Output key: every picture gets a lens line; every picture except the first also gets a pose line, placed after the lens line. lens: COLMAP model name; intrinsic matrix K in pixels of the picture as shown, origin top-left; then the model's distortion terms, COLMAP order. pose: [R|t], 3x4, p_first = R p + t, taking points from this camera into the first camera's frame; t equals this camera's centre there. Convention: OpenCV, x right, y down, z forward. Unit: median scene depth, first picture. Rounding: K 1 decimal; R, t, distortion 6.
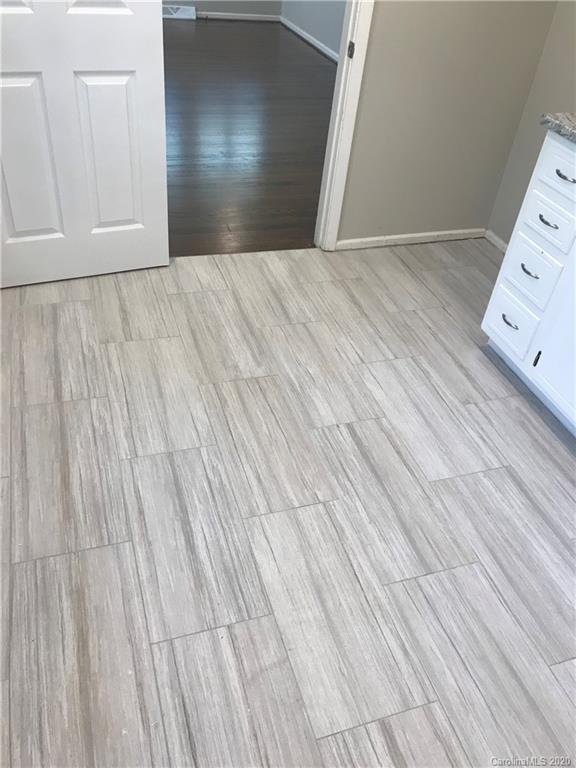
lens RADIAL K [[622.6, 0, 290.1], [0, 622.6, 378.9], [0, 0, 1]] dist [0.050672, -0.068198]
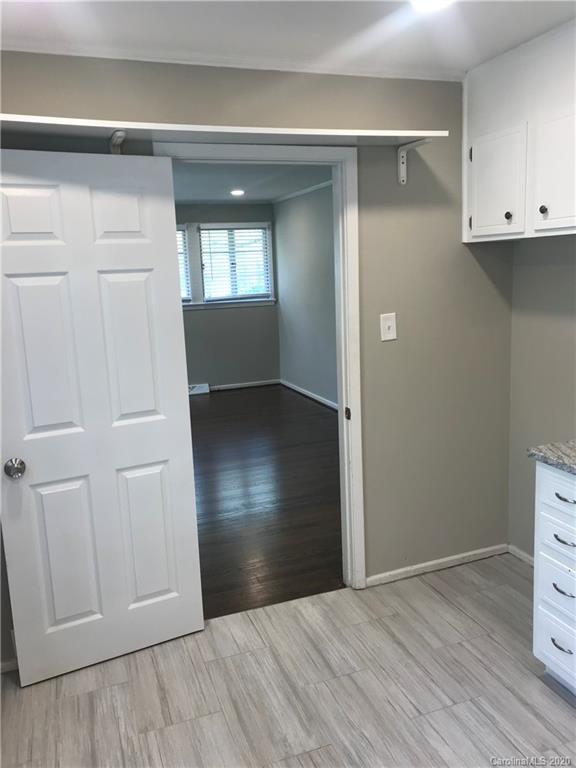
lens RADIAL K [[622.6, 0, 290.1], [0, 622.6, 378.9], [0, 0, 1]] dist [0.050672, -0.068198]
pose [[0.989743, -0.142739, 0.005919, -0.007813], [0.127941, 0.867175, -0.481288, -0.031447], [0.063566, 0.477109, 0.876542, -0.061232]]
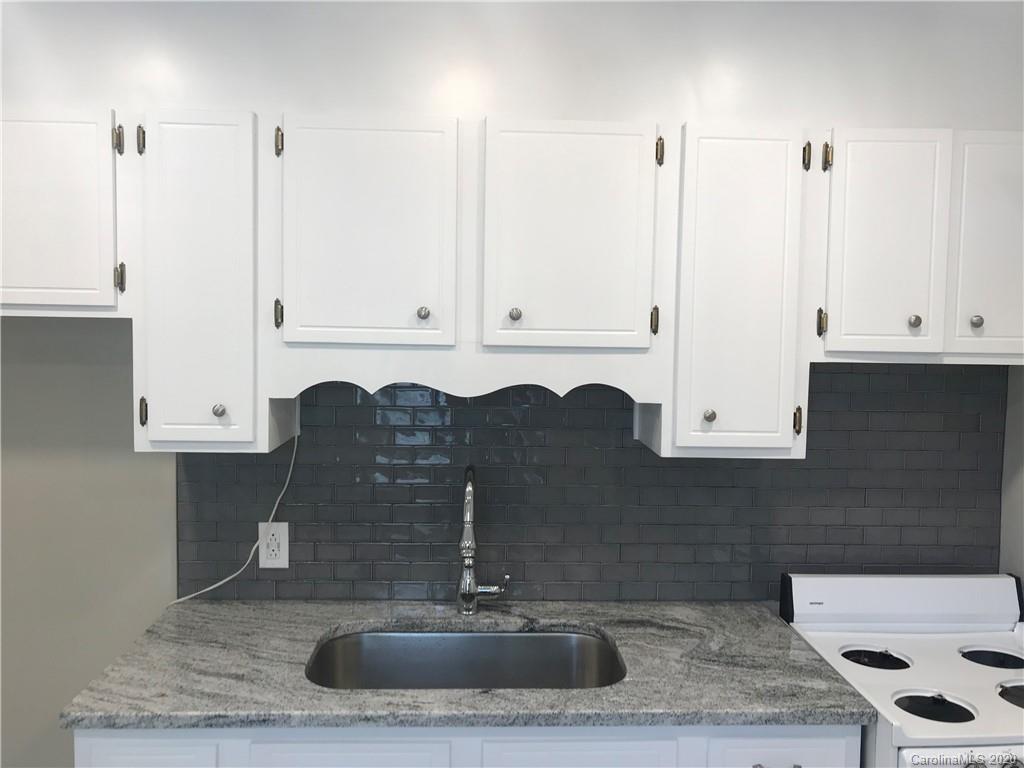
lens RADIAL K [[824.2, 0, 512.0], [0, 824.2, 384.0], [0, 0, 1]] dist [0.039764, -0.073967]
pose [[0.276710, -0.151282, 0.948971, -0.132613], [0.616893, 0.785143, -0.054715, -0.277641], [-0.736800, 0.600554, 0.310582, 0.199236]]
